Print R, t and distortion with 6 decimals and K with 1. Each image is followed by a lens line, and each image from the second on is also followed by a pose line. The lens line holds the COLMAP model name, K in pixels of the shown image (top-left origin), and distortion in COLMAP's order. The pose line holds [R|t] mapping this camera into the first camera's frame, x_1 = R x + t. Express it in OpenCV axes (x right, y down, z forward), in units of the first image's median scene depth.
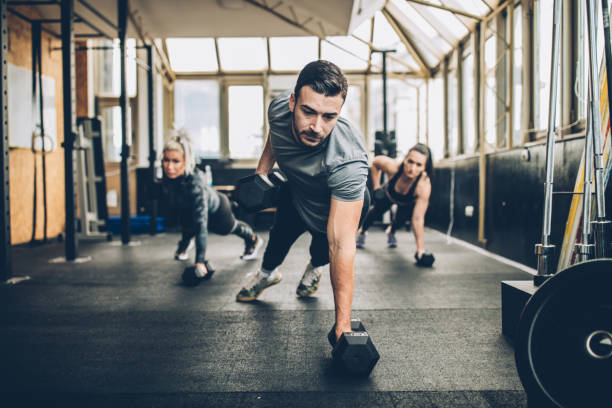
lens RADIAL K [[620.6, 0, 306.0], [0, 620.6, 204.0], [0, 0, 1]] dist [-0.002230, -0.008590]
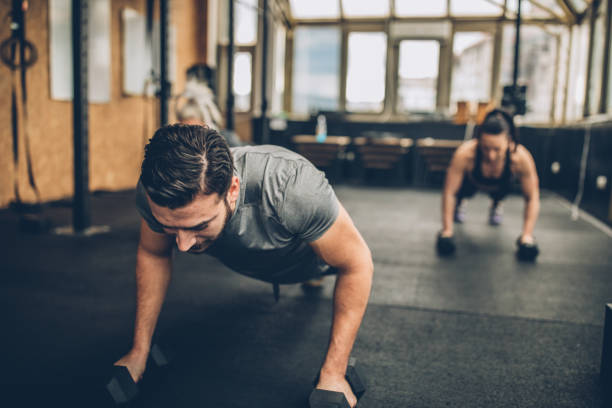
lens RADIAL K [[593.8, 0, 306.0], [0, 593.8, 204.0], [0, 0, 1]] dist [0.001817, -0.010460]
pose [[0.972181, 0.066789, -0.224505, 0.048564], [-0.046403, 0.994406, 0.094889, -0.017129], [0.229587, -0.081832, 0.969842, 0.101300]]
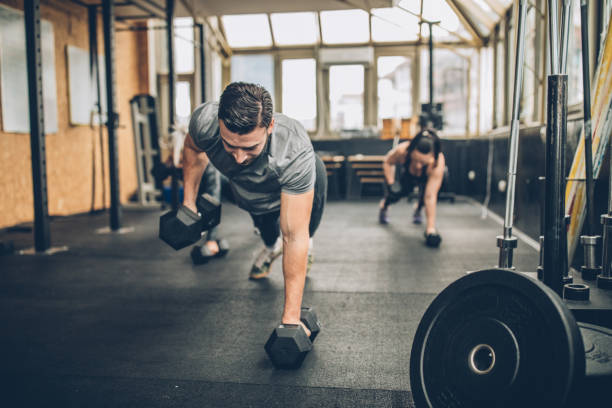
lens RADIAL K [[593.8, 0, 306.0], [0, 593.8, 204.0], [0, 0, 1]] dist [0.001817, -0.010460]
pose [[0.990458, 0.010011, -0.137451, 0.077248], [-0.001610, 0.998131, 0.061097, -0.016240], [0.137806, -0.060292, 0.988623, 0.015773]]
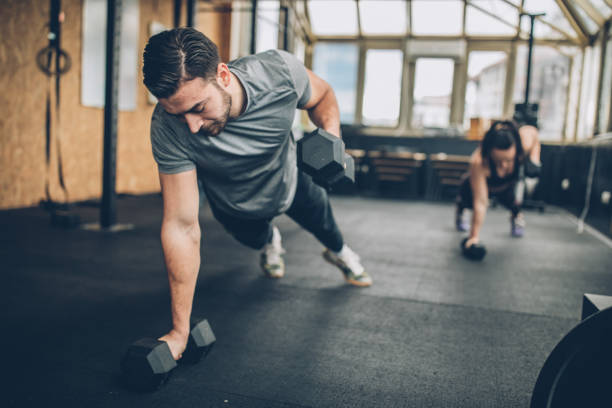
lens RADIAL K [[593.8, 0, 306.0], [0, 593.8, 204.0], [0, 0, 1]] dist [0.001817, -0.010460]
pose [[0.963580, 0.087225, -0.252793, 0.061079], [-0.071546, 0.994937, 0.070583, -0.008410], [0.257670, -0.049926, 0.964942, 0.067016]]
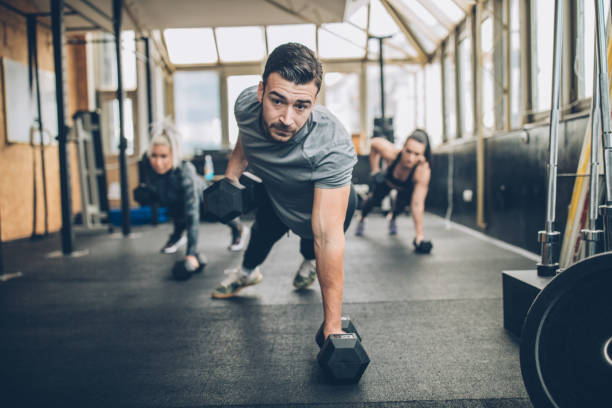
lens RADIAL K [[593.8, 0, 306.0], [0, 593.8, 204.0], [0, 0, 1]] dist [0.001817, -0.010460]
pose [[0.999693, -0.022303, -0.010828, 0.012525], [0.022534, 0.999509, 0.021752, -0.001491], [0.010337, -0.021989, 0.999705, 0.042074]]
